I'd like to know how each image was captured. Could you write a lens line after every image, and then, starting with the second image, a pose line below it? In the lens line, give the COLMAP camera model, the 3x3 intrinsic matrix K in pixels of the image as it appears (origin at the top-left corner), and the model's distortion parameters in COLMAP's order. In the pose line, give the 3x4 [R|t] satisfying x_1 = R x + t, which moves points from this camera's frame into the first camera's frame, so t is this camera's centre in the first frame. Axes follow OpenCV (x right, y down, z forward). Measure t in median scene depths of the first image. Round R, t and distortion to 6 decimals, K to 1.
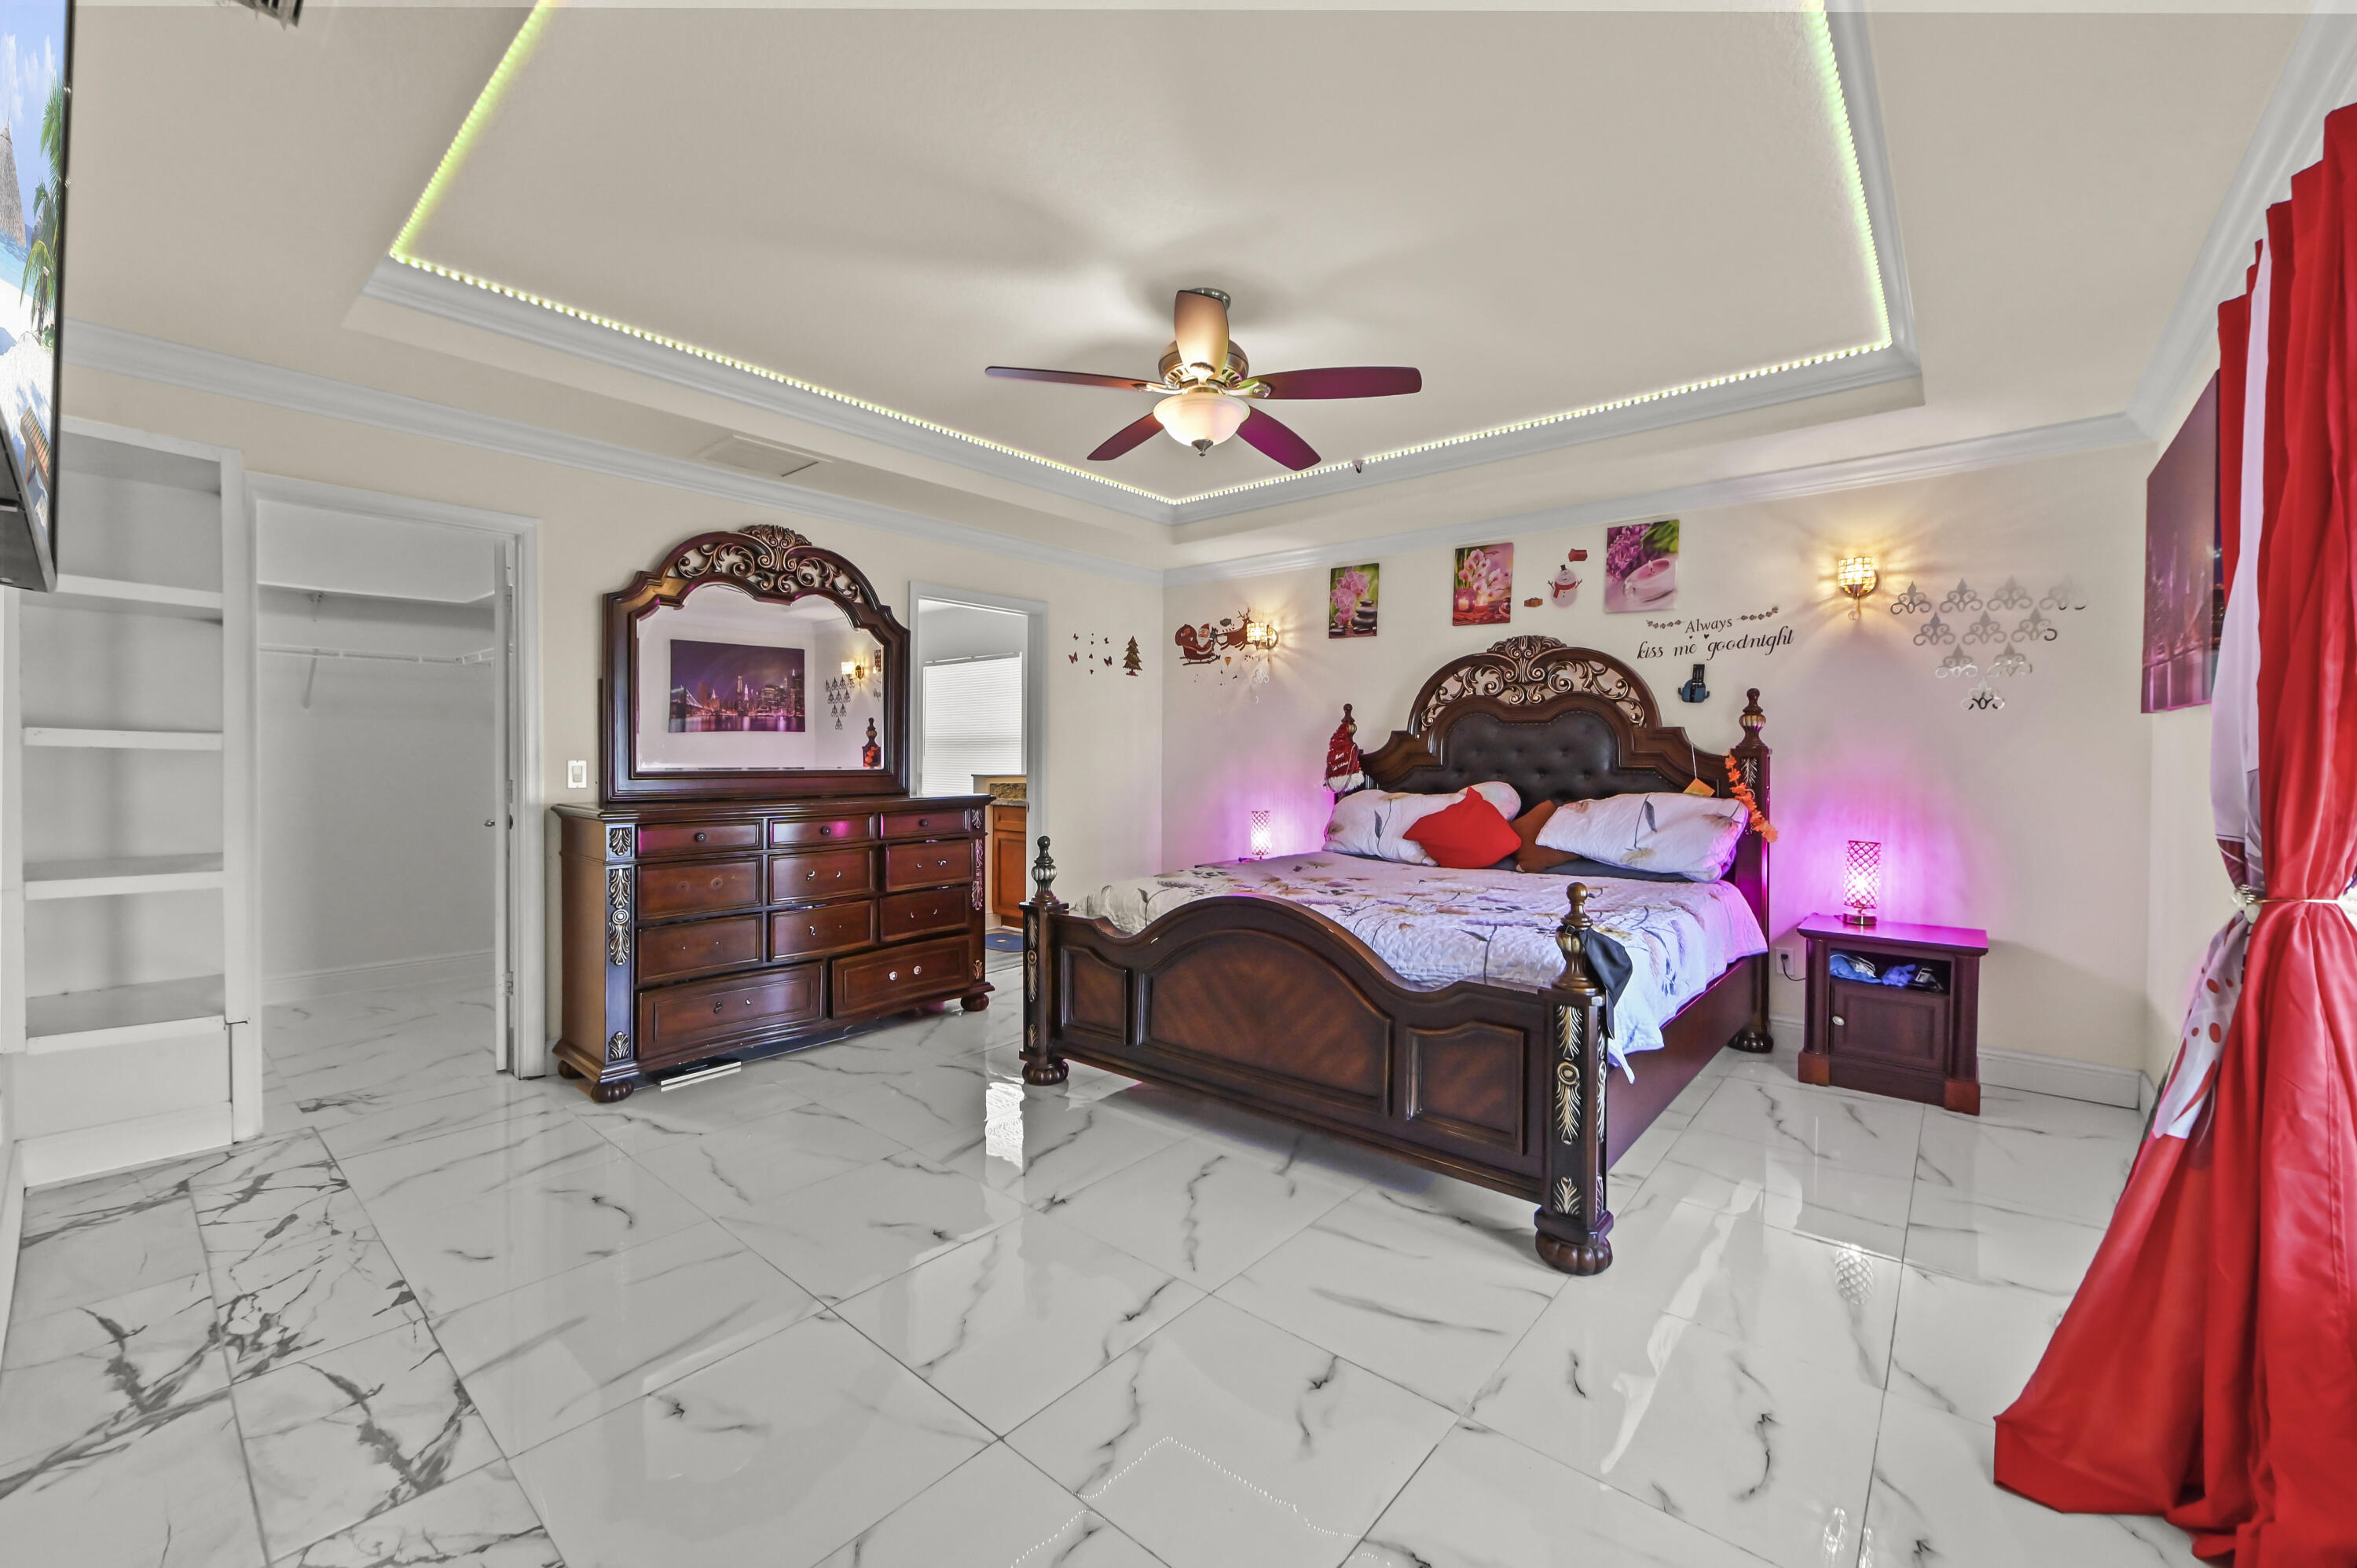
lens RADIAL K [[934.2, 0, 1176.8], [0, 934.2, 763.2], [0, 0, 1]] dist [-0.002149, -0.000159]
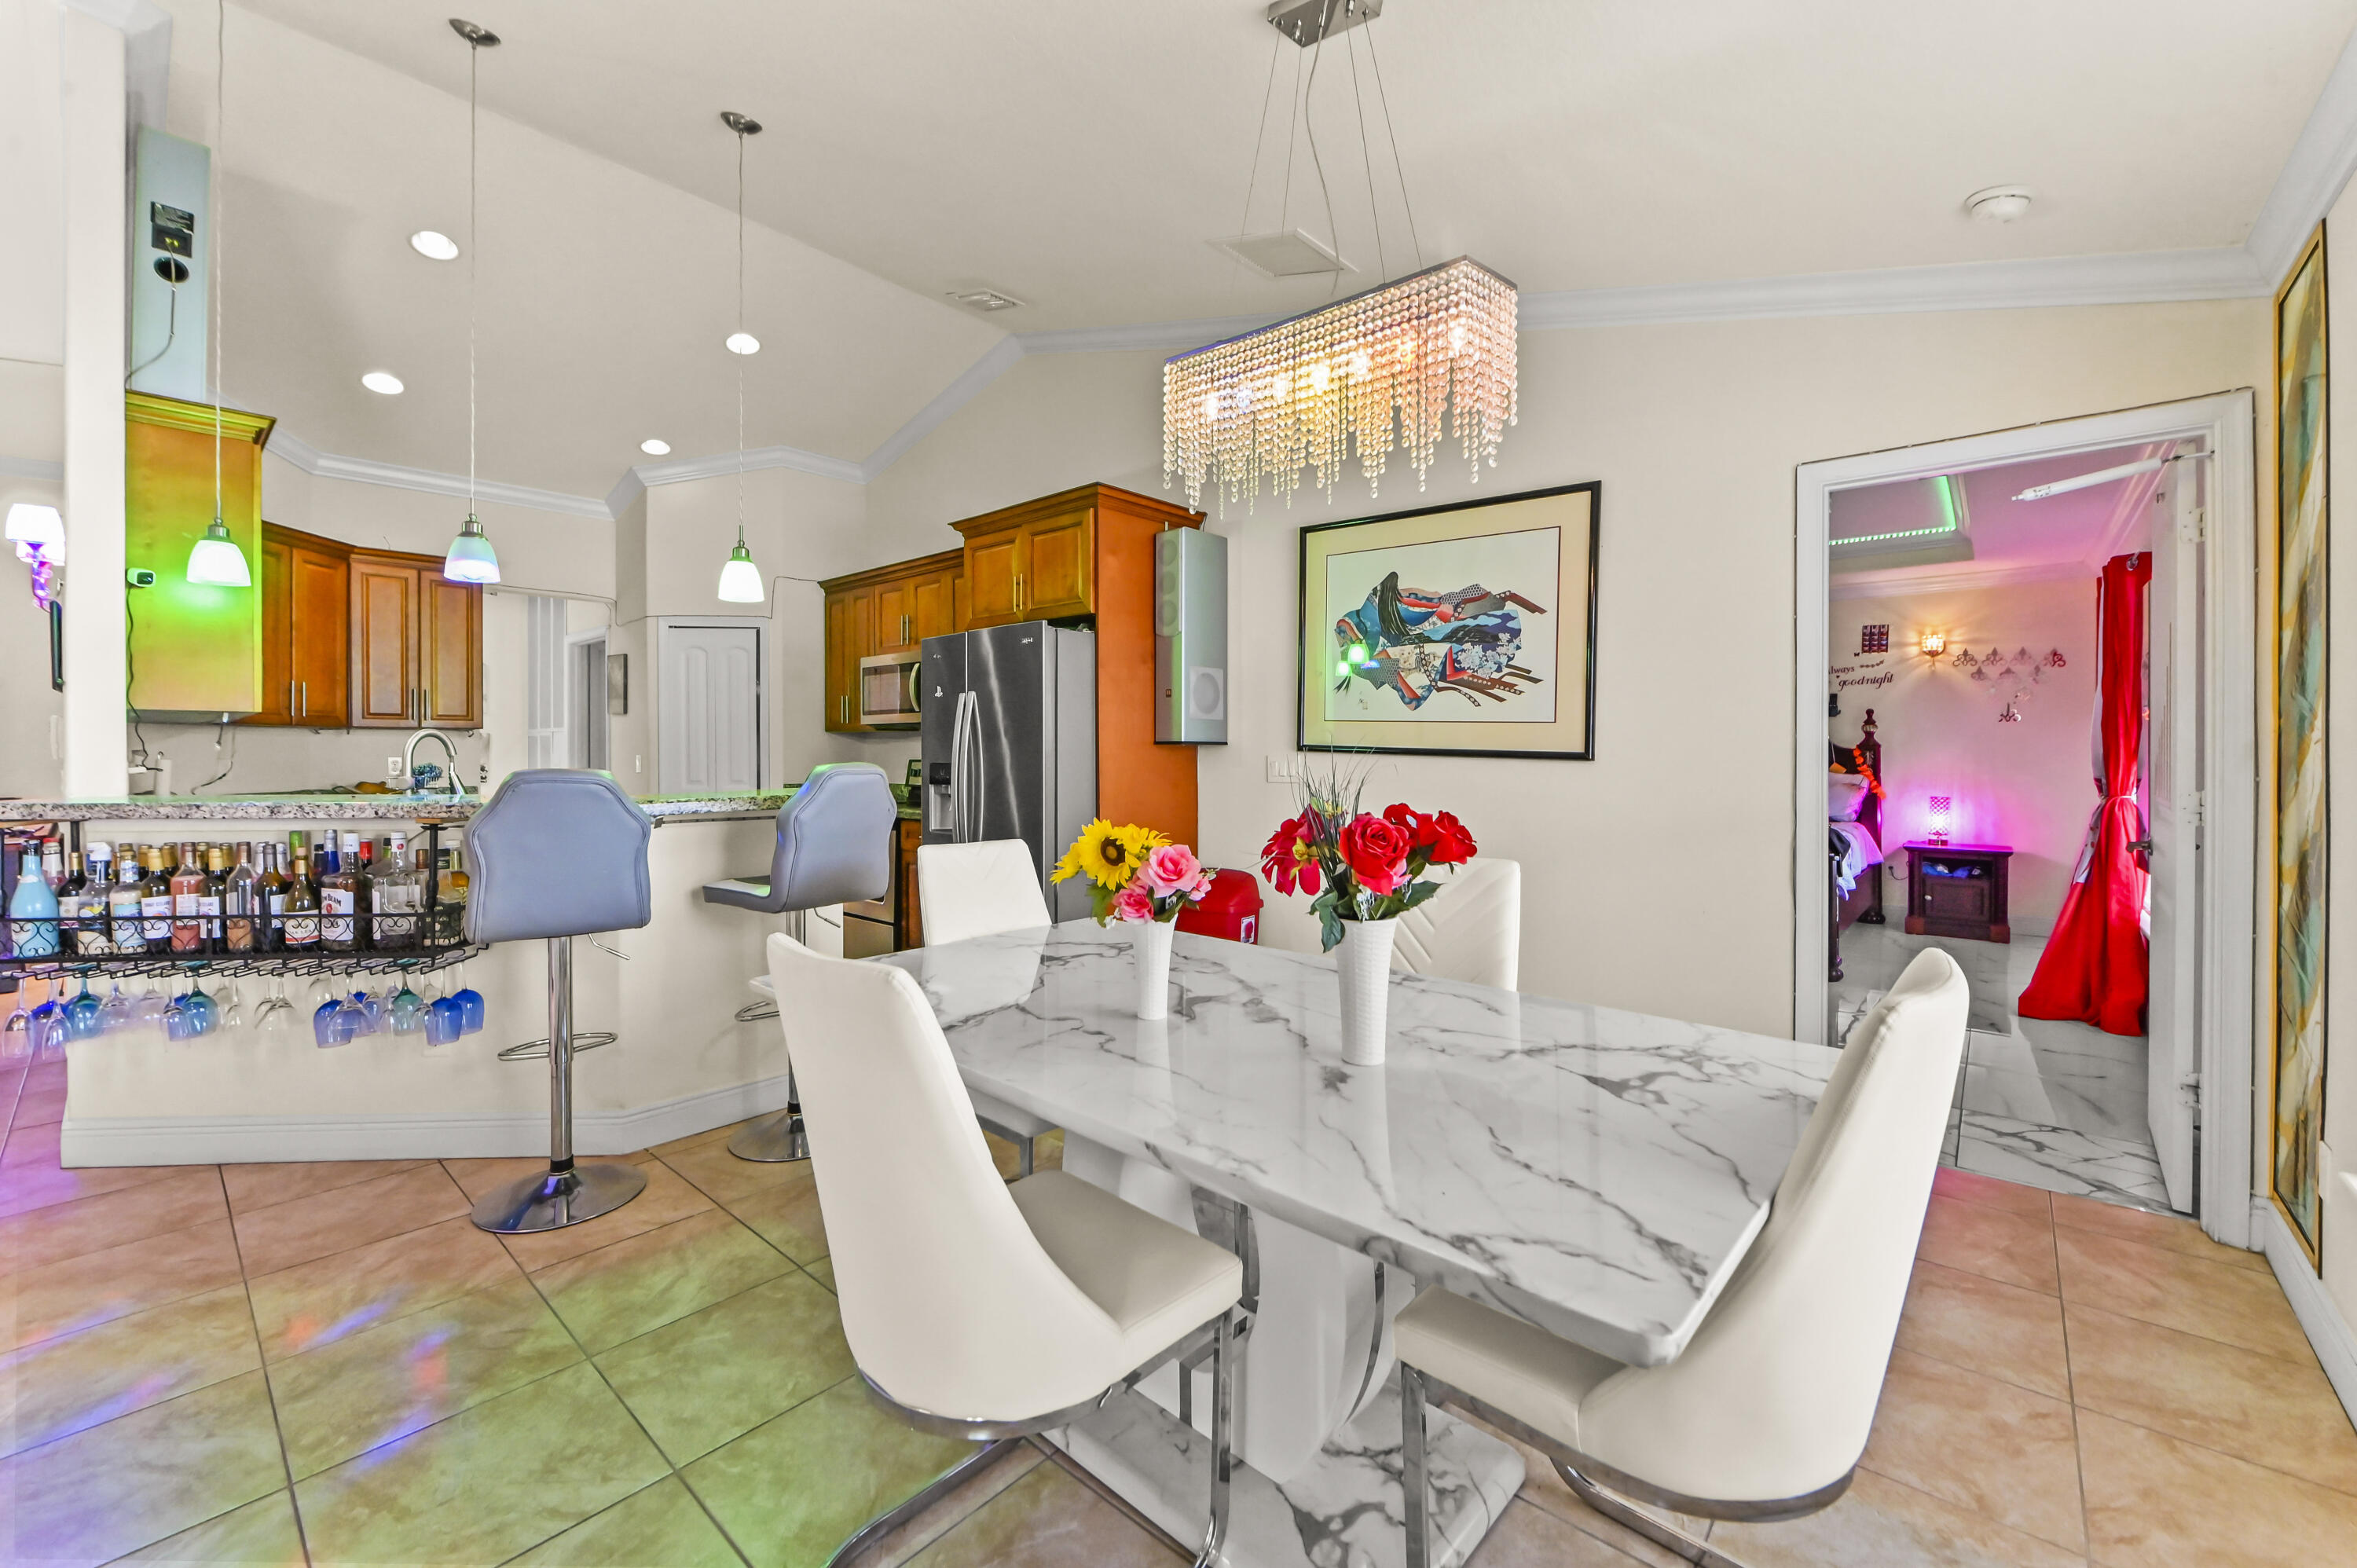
lens RADIAL K [[933.1, 0, 1174.9], [0, 933.1, 750.2], [0, 0, 1]] dist [-0.000307, -0.000054]
pose [[0.999823, -0.008707, -0.016673, -0.634942], [0.008531, 0.999908, -0.010591, 0.002359], [0.016764, 0.010447, 0.999805, -0.735468]]
